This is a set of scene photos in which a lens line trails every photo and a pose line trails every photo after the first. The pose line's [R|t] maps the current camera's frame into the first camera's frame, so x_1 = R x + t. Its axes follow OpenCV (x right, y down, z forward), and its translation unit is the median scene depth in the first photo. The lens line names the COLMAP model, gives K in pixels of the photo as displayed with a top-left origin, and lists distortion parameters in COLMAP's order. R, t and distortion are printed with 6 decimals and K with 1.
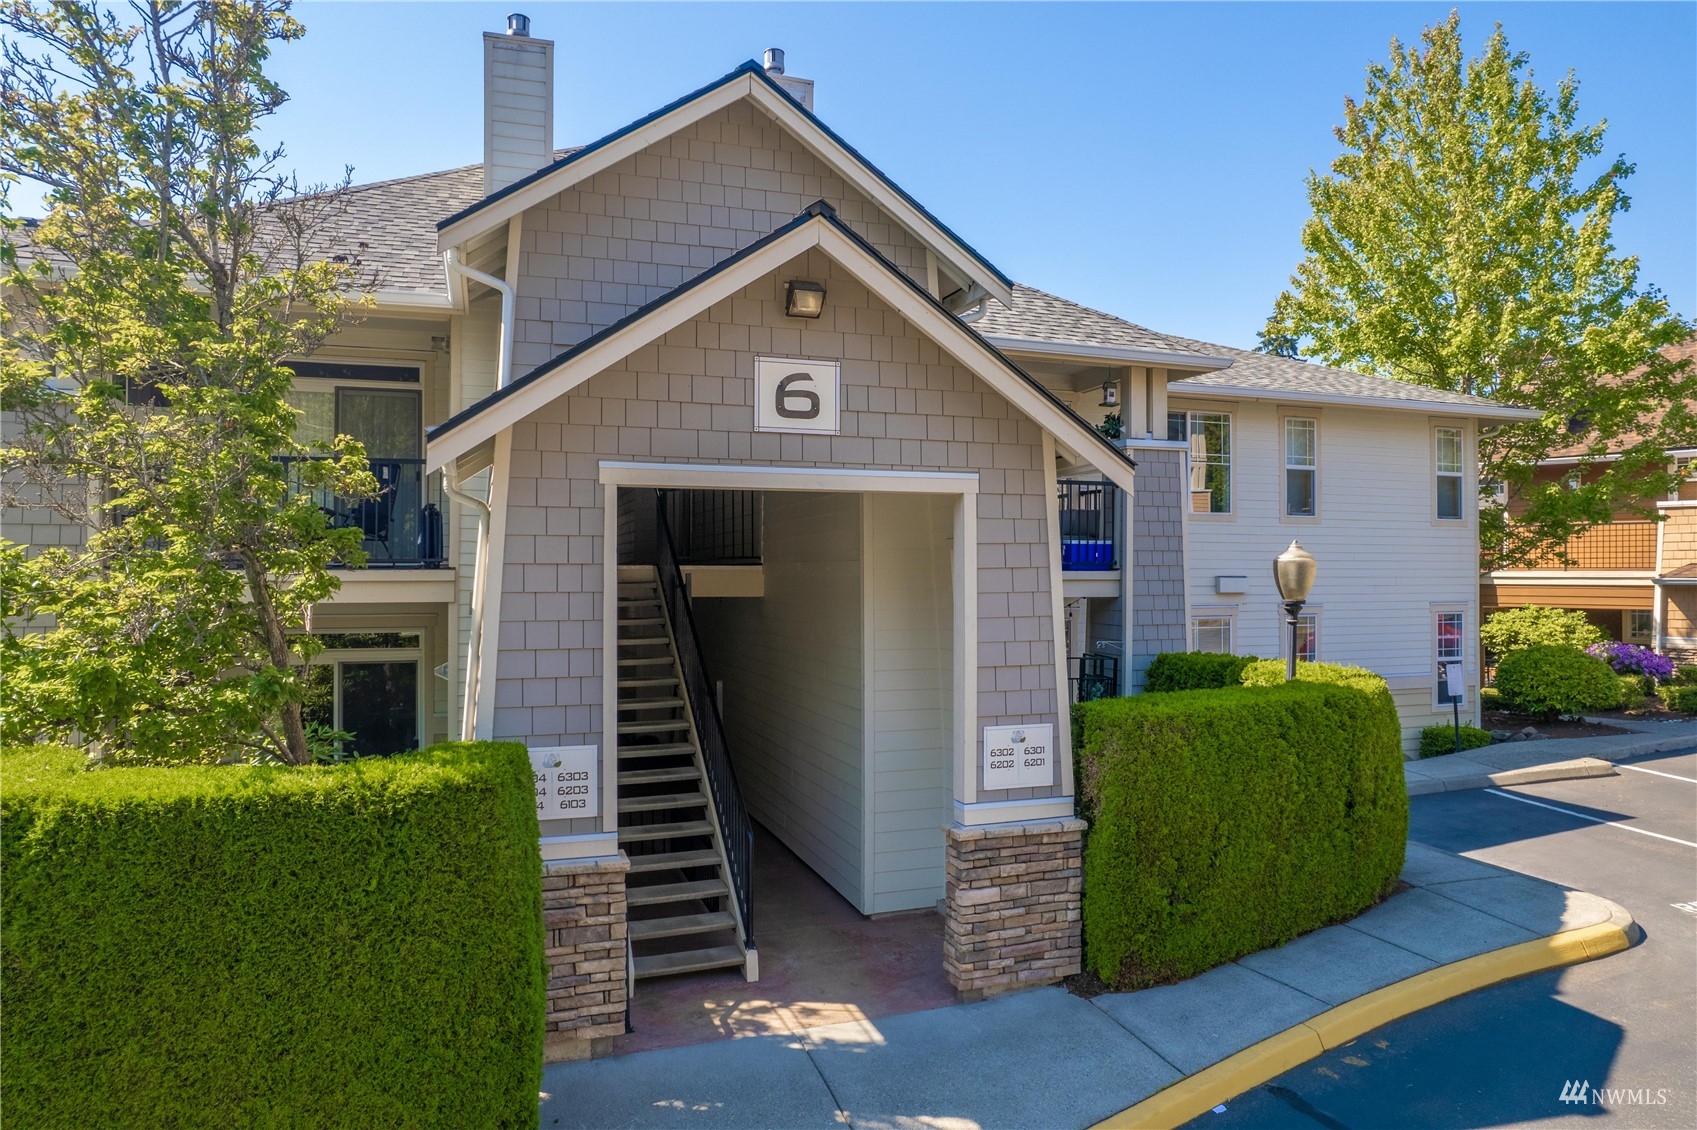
lens RADIAL K [[1020.4, 0, 842.4], [0, 1020.4, 549.2], [0, 0, 1]] dist [-0.048031, 0.026782]
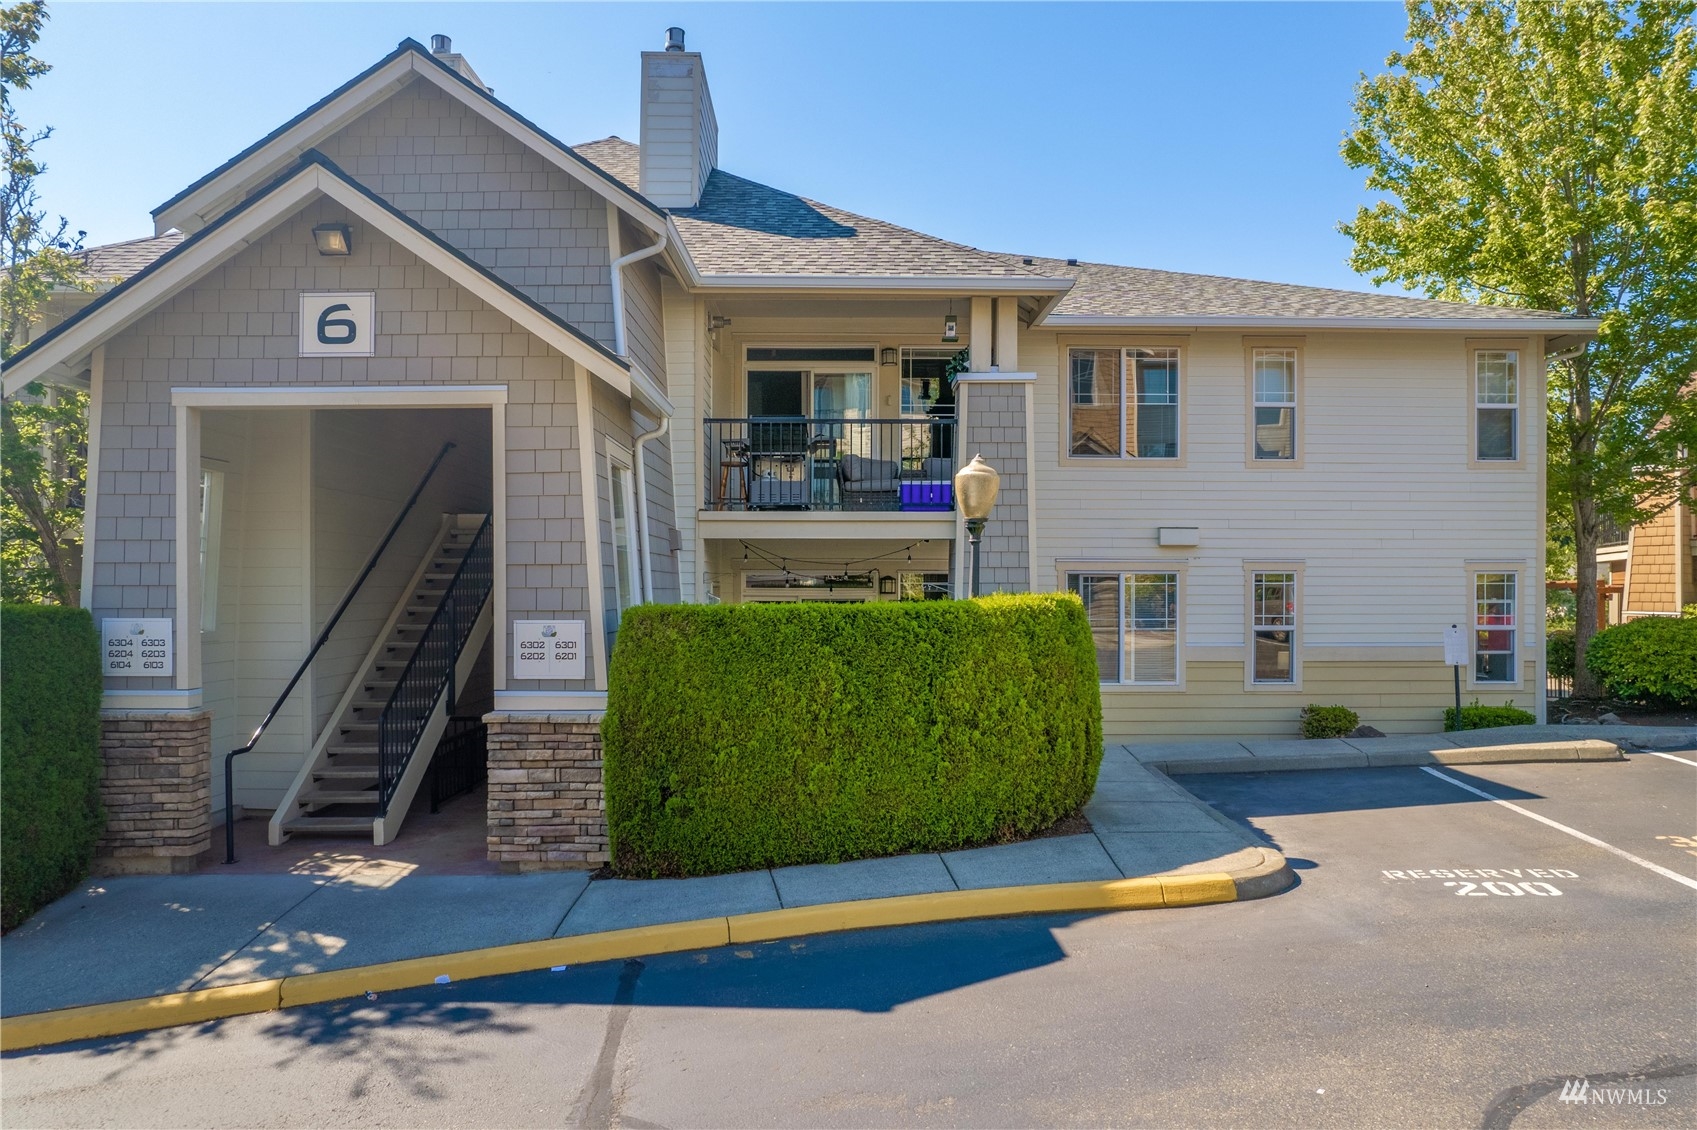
lens RADIAL K [[1020.4, 0, 859.0], [0, 1020.4, 580.7], [0, 0, 1]] dist [-0.048031, 0.026782]
pose [[0.949686, -0.002125, -0.313198, 0.820614], [0.007919, 0.999820, 0.017229, 0.116707], [0.313105, -0.018843, 0.949532, 0.093601]]
